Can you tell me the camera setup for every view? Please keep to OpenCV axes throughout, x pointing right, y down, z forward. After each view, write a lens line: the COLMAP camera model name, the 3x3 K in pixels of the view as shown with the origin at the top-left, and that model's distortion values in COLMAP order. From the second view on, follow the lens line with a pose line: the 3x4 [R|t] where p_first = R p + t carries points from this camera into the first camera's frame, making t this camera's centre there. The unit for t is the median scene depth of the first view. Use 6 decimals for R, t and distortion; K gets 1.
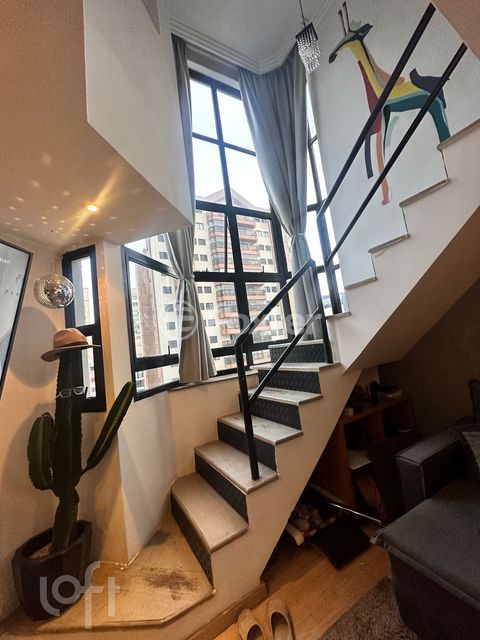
lens RADIAL K [[254.5, 0, 238.1], [0, 254.5, 317.9], [0, 0, 1]] dist [-0.000988, -0.000538]
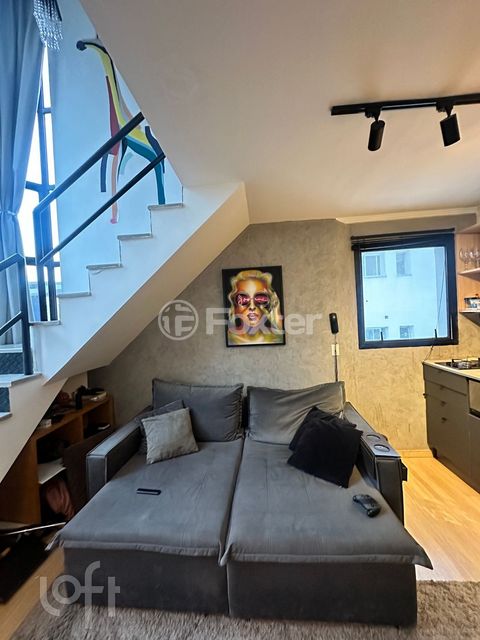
lens RADIAL K [[254.5, 0, 242.2], [0, 254.5, 319.9], [0, 0, 1]] dist [-0.000988, -0.000538]
pose [[0.538326, 0.091567, 0.837748, -0.001867], [-0.108358, 0.993349, -0.038945, -0.059510], [-0.835742, -0.069811, 0.544667, -0.103756]]
